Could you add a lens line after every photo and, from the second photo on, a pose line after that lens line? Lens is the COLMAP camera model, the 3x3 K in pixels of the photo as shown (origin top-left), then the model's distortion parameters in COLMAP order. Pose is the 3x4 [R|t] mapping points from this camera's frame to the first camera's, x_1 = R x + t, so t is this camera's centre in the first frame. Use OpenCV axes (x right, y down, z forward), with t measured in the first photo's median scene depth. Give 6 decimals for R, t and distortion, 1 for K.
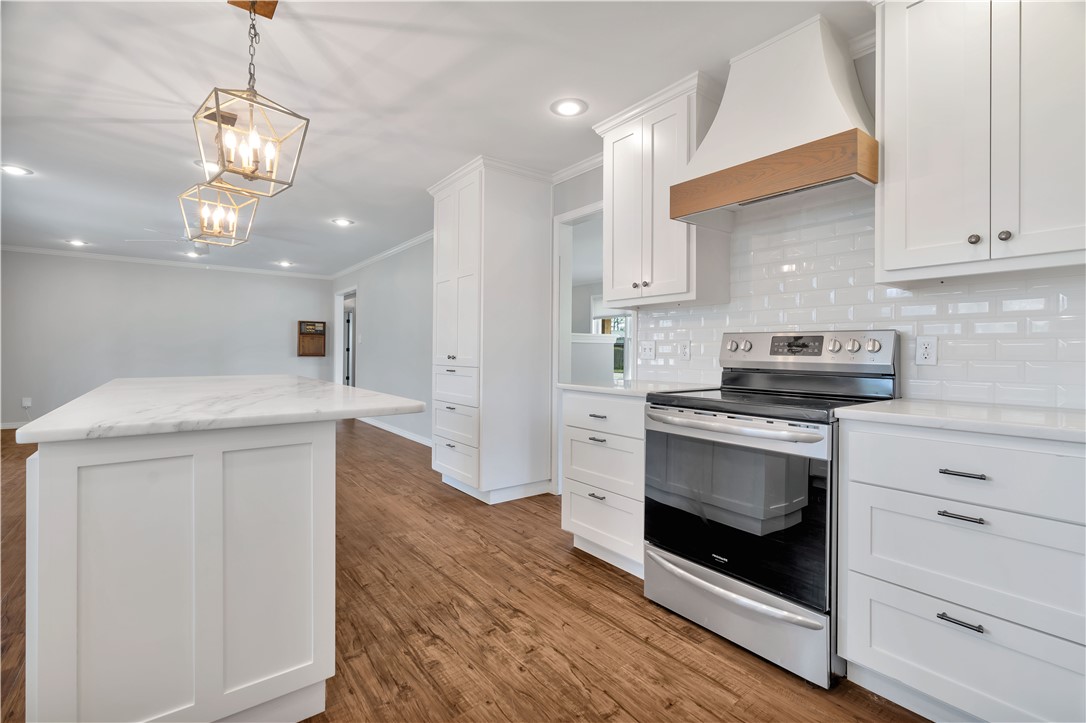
lens RADIAL K [[496.7, 0, 549.9], [0, 496.7, 352.5], [0, 0, 1]] dist [-0.002336, 0.000328]
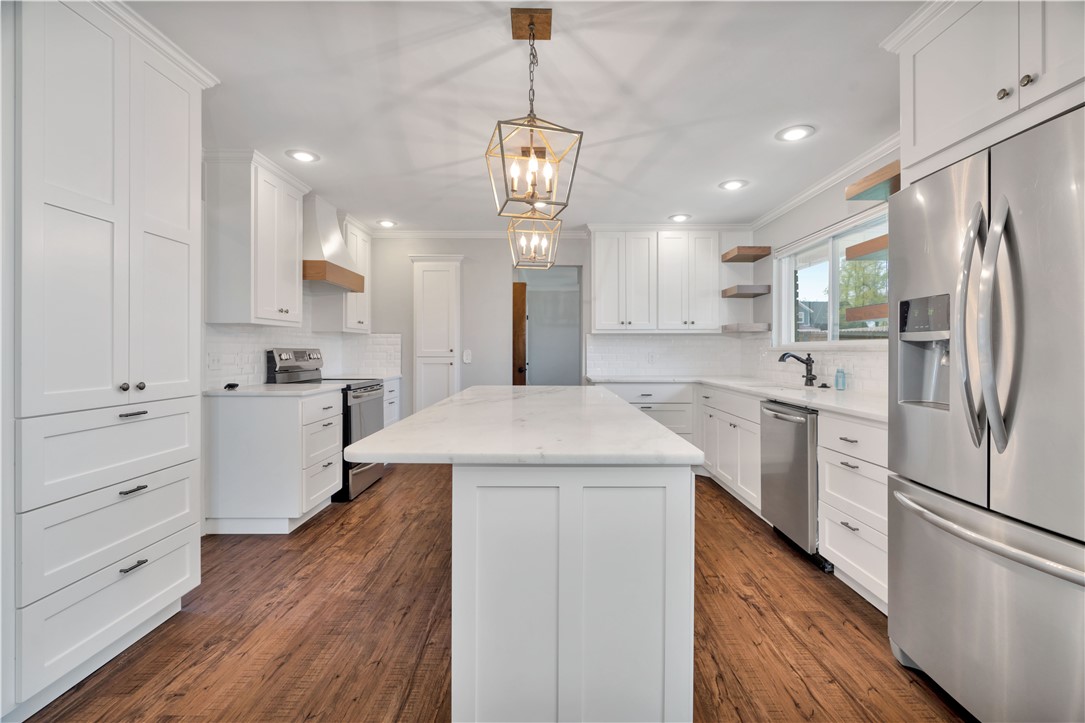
lens RADIAL K [[479.6, 0, 545.7], [0, 479.6, 346.4], [0, 0, 1]] dist [0.053518, 0.000083]
pose [[-0.792600, -0.003371, 0.609733, -1.129975], [-0.006042, 0.999979, -0.002326, -0.042206], [-0.609712, -0.005527, -0.792604, 1.569006]]
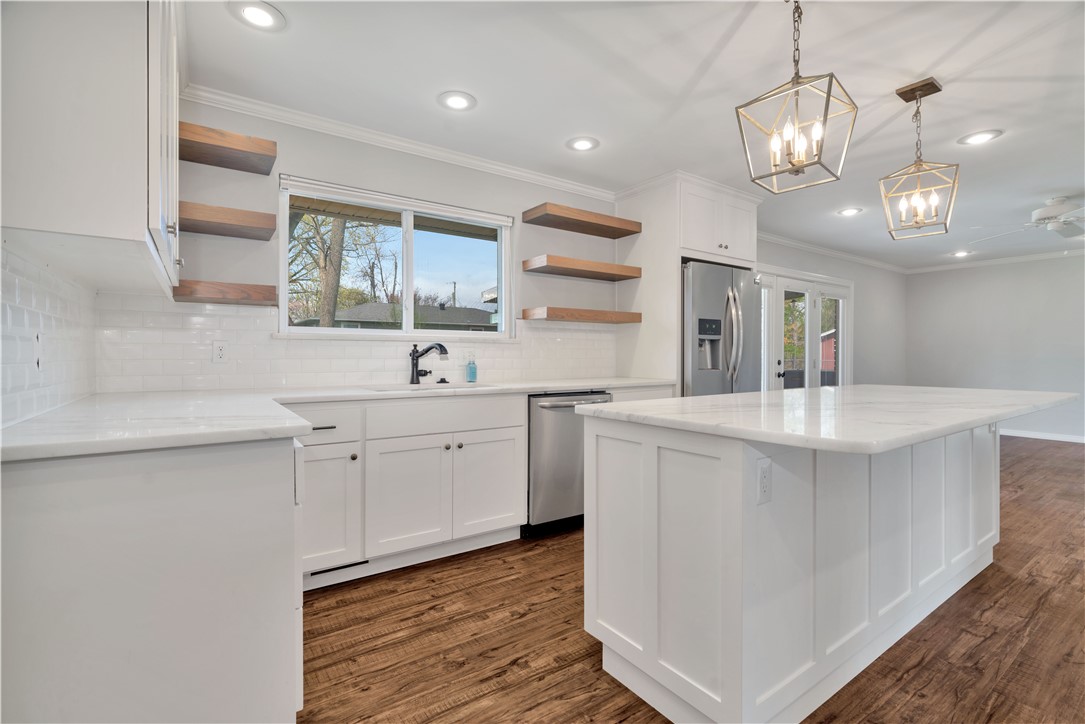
lens RADIAL K [[496.2, 0, 549.4], [0, 496.2, 353.0], [0, 0, 1]] dist [-0.002336, 0.000328]
pose [[-0.037657, -0.011168, -0.999228, 0.237443], [-0.004256, 0.999930, -0.011015, 0.000728], [0.999282, 0.003838, -0.037702, 0.396033]]
